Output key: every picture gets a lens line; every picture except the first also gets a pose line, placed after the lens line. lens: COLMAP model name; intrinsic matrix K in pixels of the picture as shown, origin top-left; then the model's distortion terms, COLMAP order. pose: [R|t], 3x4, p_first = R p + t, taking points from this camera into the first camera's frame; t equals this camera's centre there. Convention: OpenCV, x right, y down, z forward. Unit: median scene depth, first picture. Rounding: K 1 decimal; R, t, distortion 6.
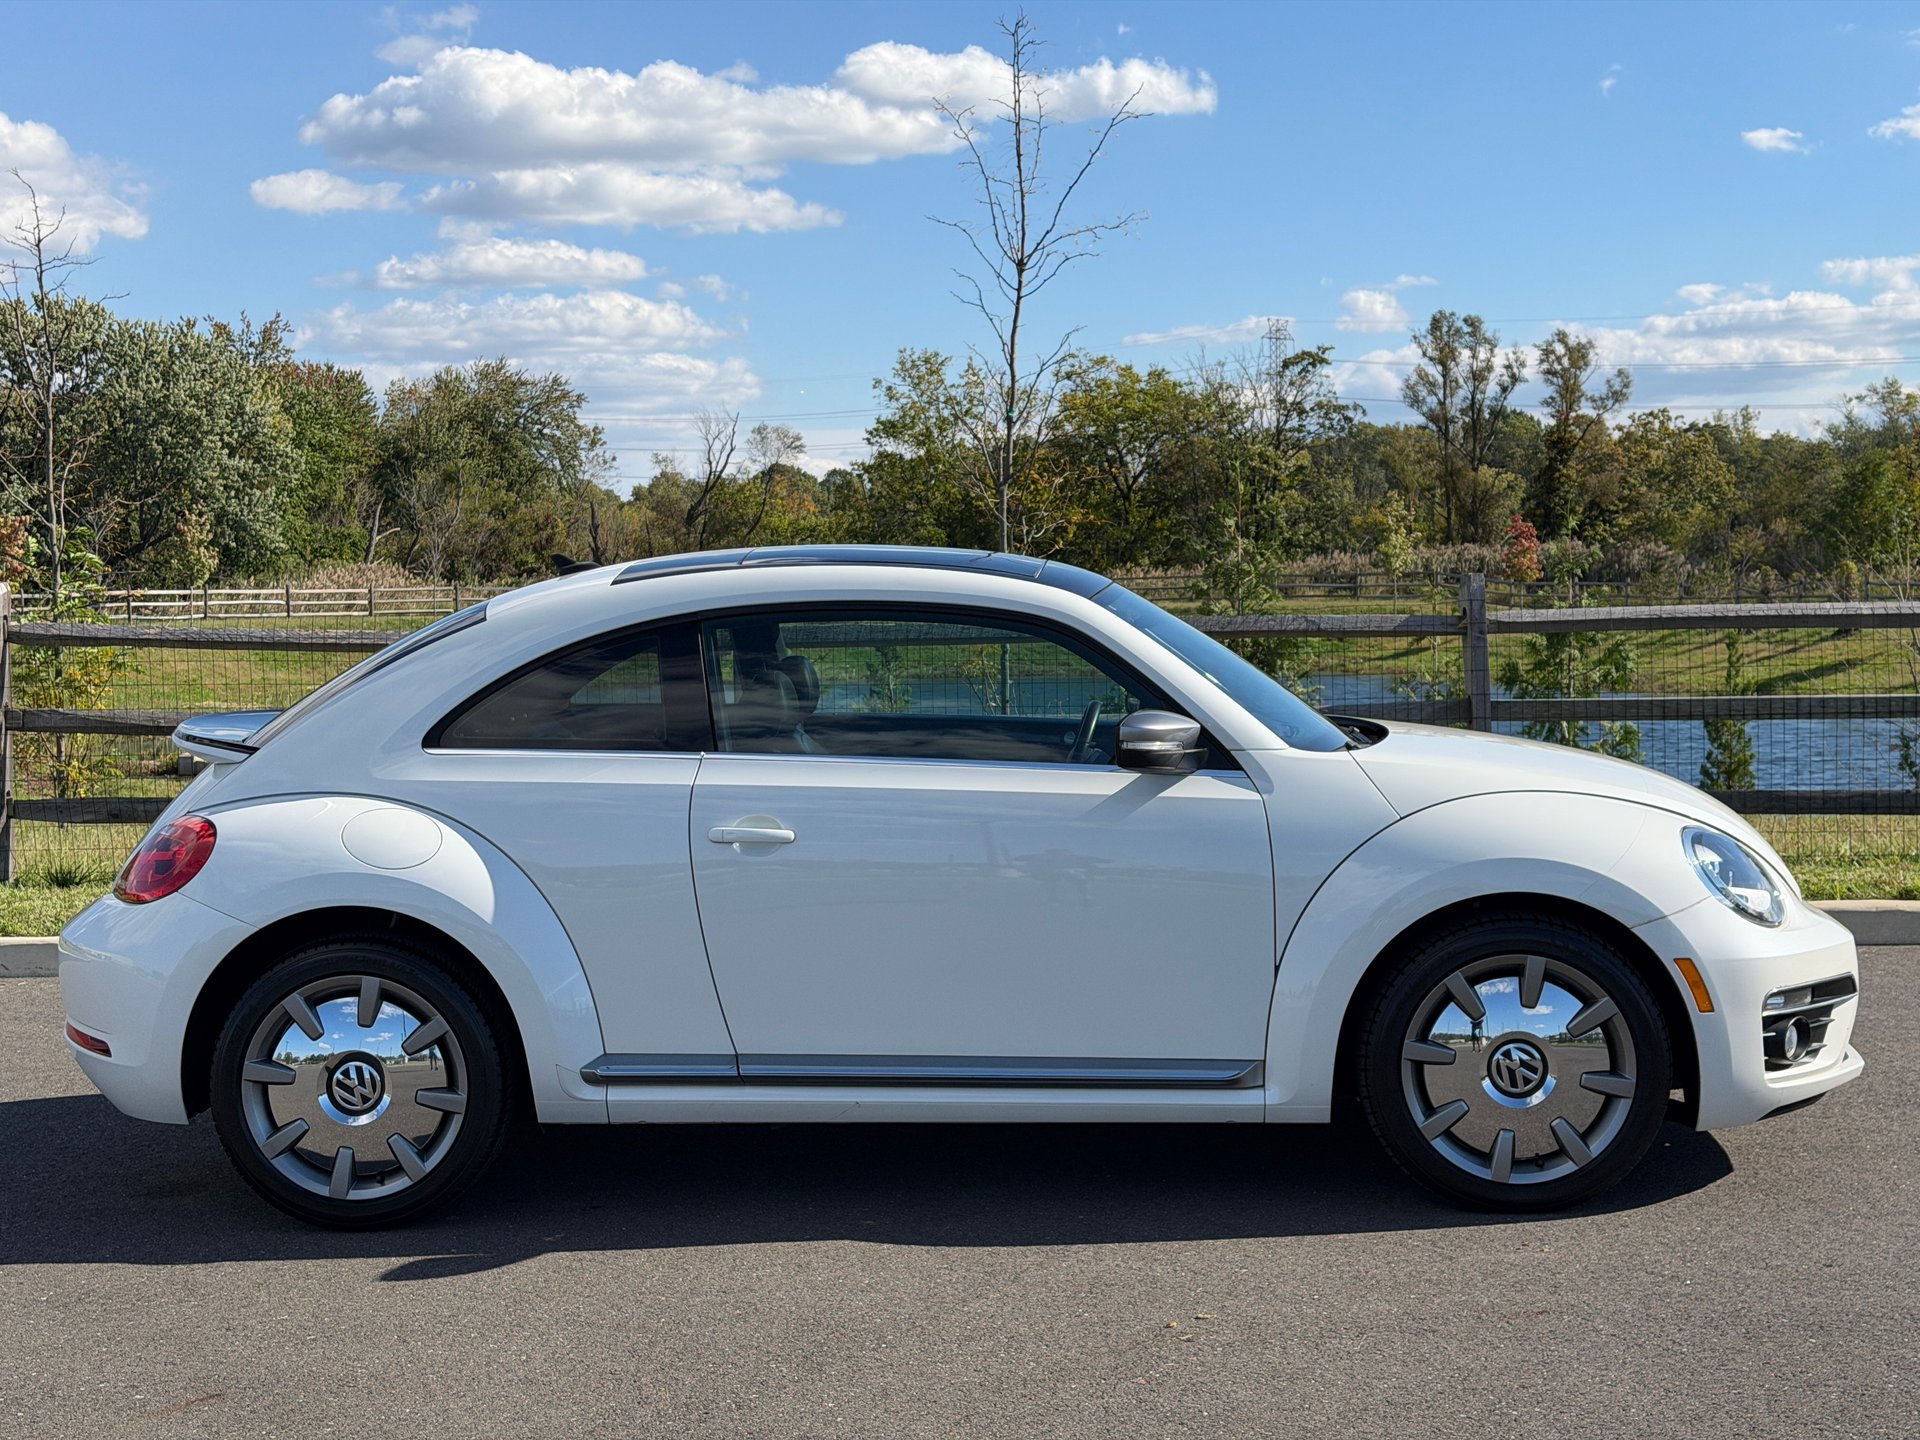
lens RADIAL K [[2680.0, 0, 946.8], [0, 2680.0, 737.4], [0, 0, 1]] dist [0.126523, 0.000000]
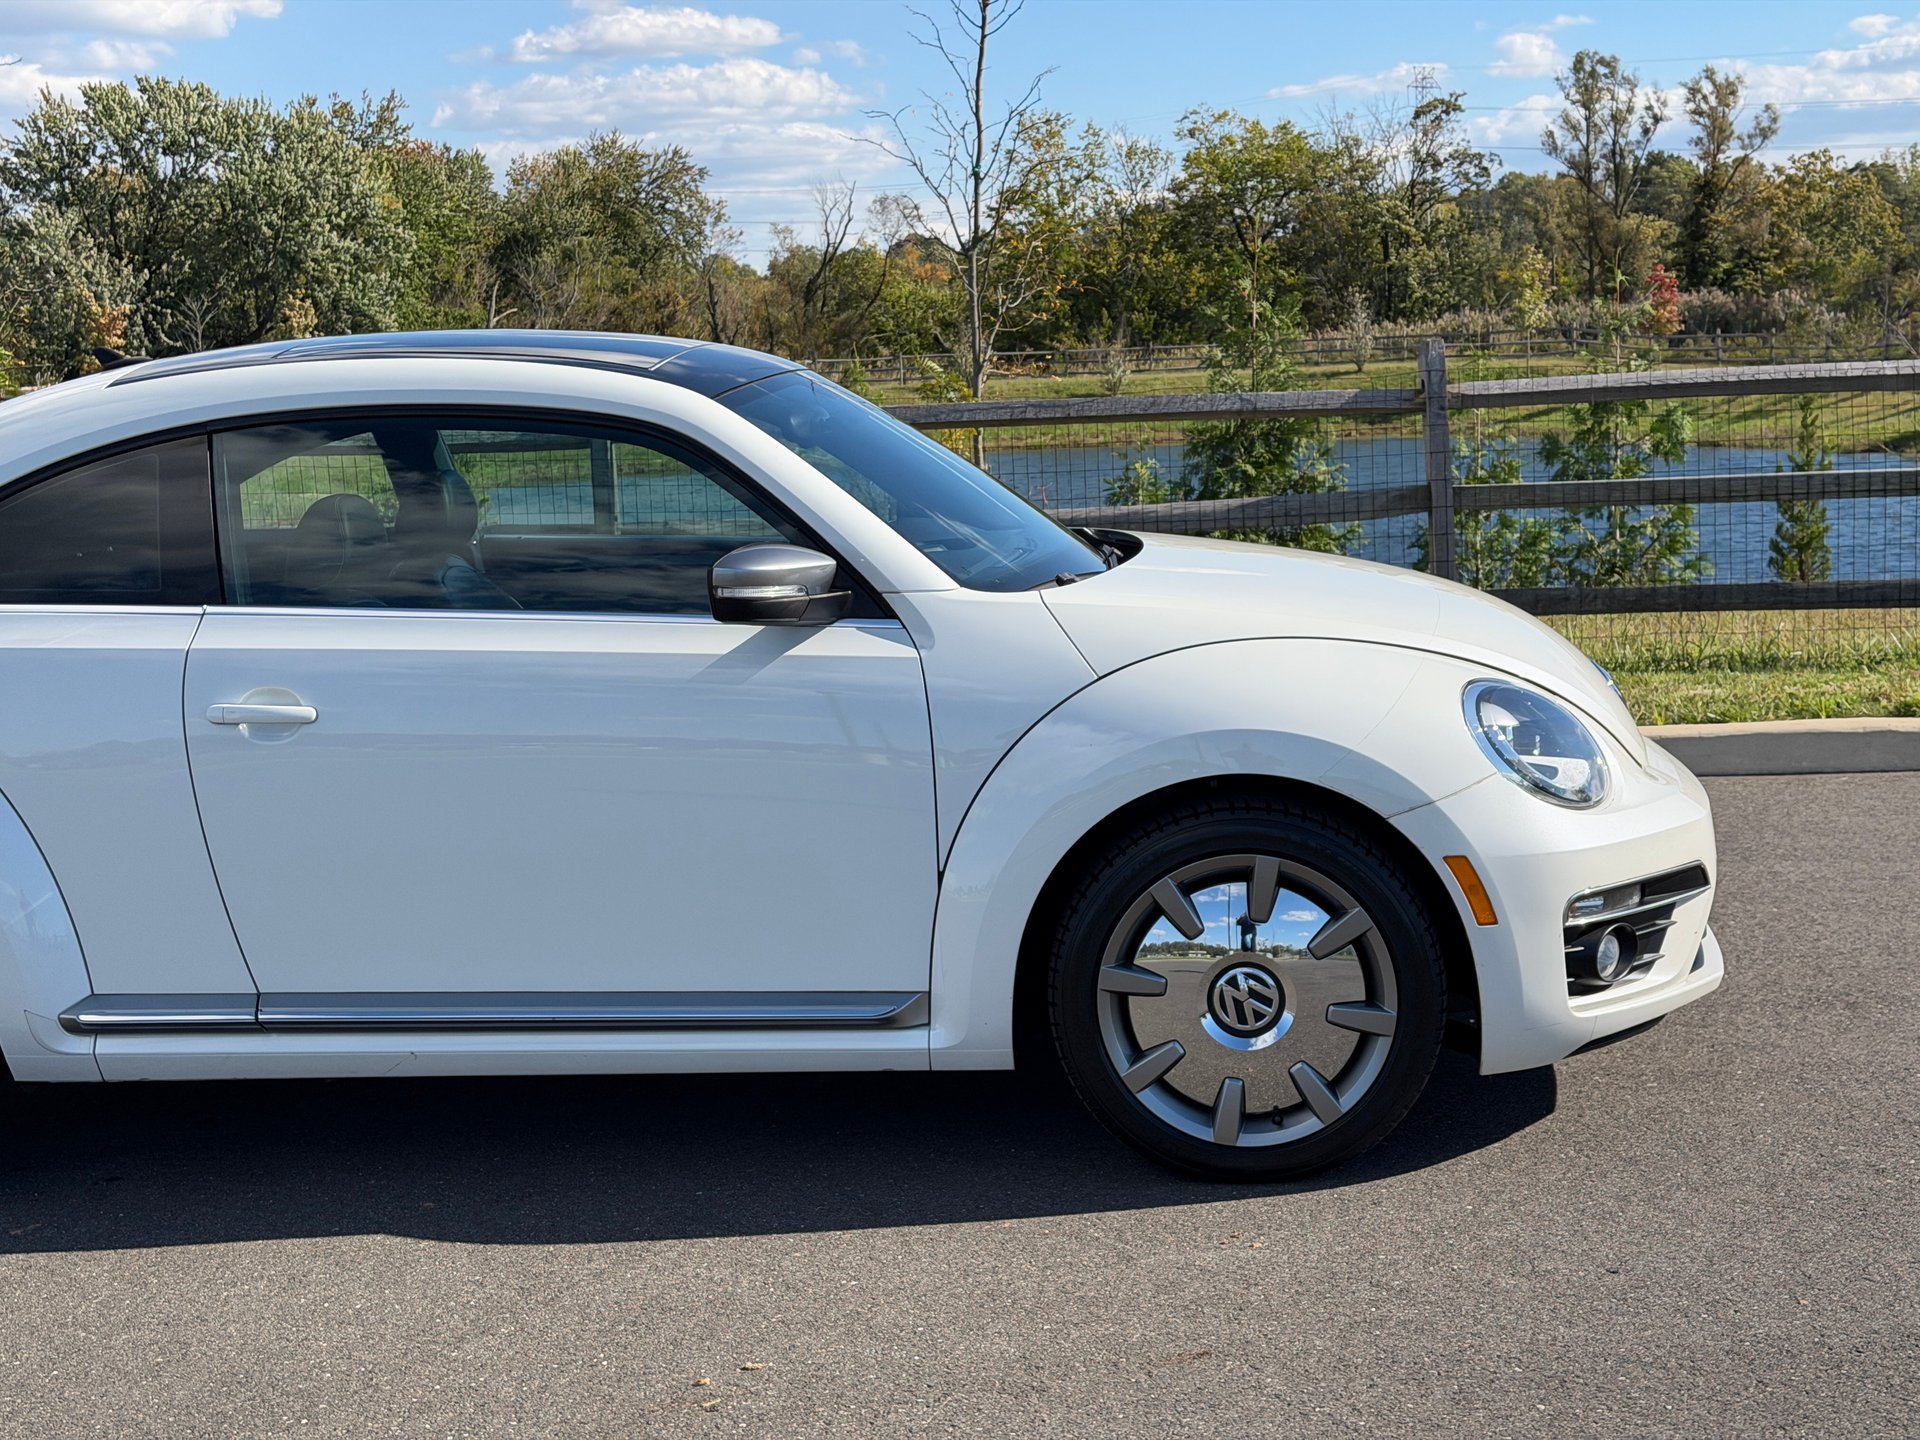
lens RADIAL K [[2680.0, 0, 975.9], [0, 2680.0, 715.3], [0, 0, 1]] dist [0.126523, 0.000000]
pose [[0.998752, -0.016839, -0.047017, 0.161756], [0.020390, 0.996893, 0.076088, -0.017324], [0.045590, -0.076952, 0.995992, 0.224529]]
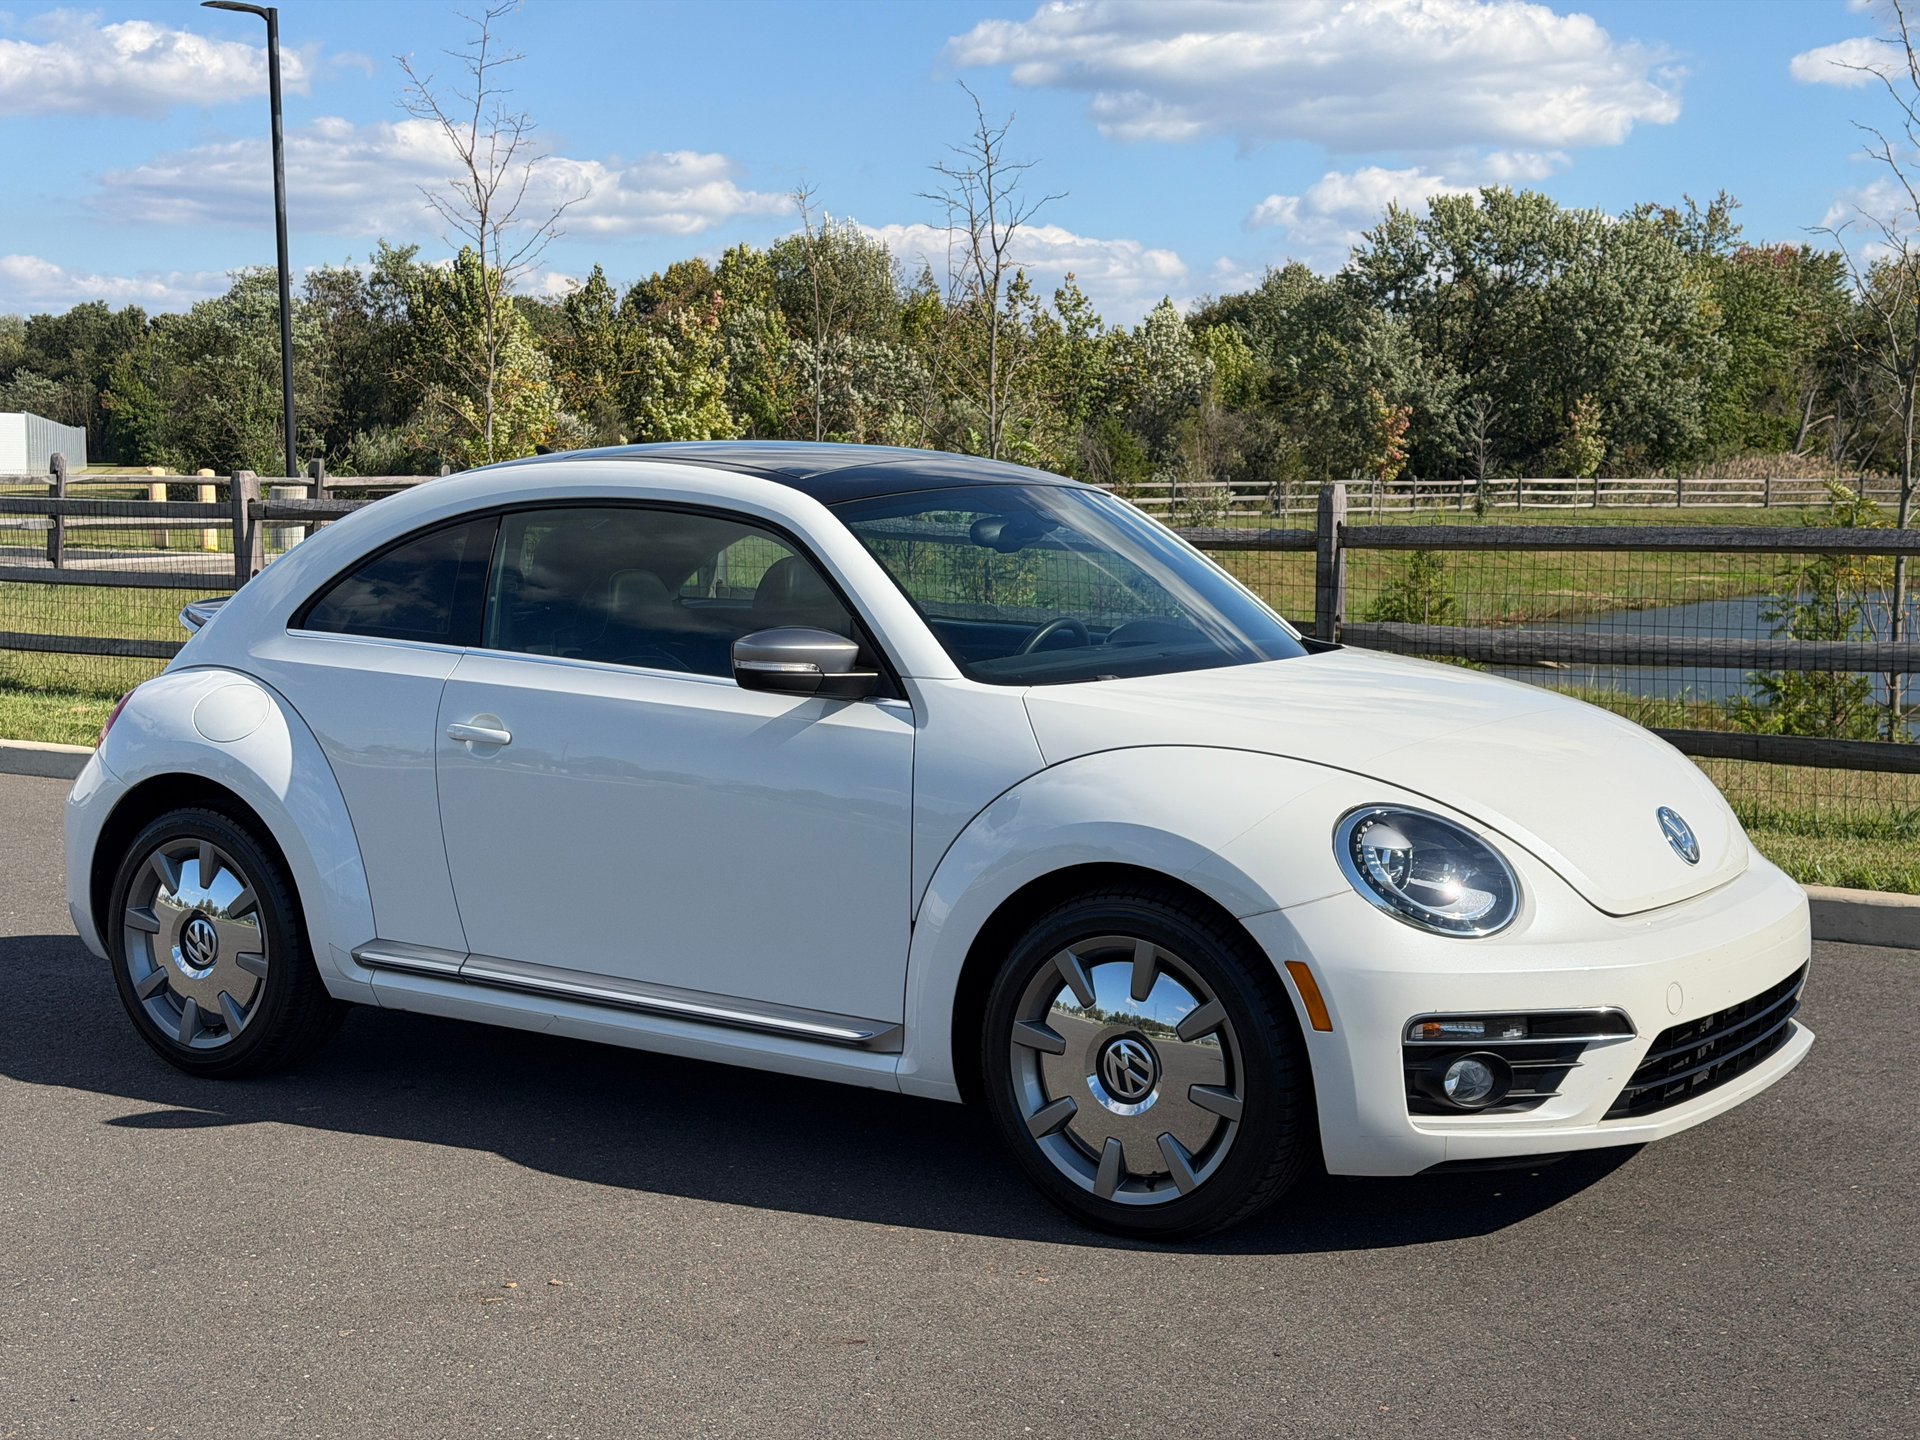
lens RADIAL K [[2680.0, 0, 951.5], [0, 2680.0, 746.9], [0, 0, 1]] dist [0.126523, 0.000000]
pose [[0.855782, 0.073537, -0.512083, 0.556168], [-0.050764, 0.997005, 0.058338, -0.024007], [0.514840, -0.023929, 0.856952, 0.233438]]
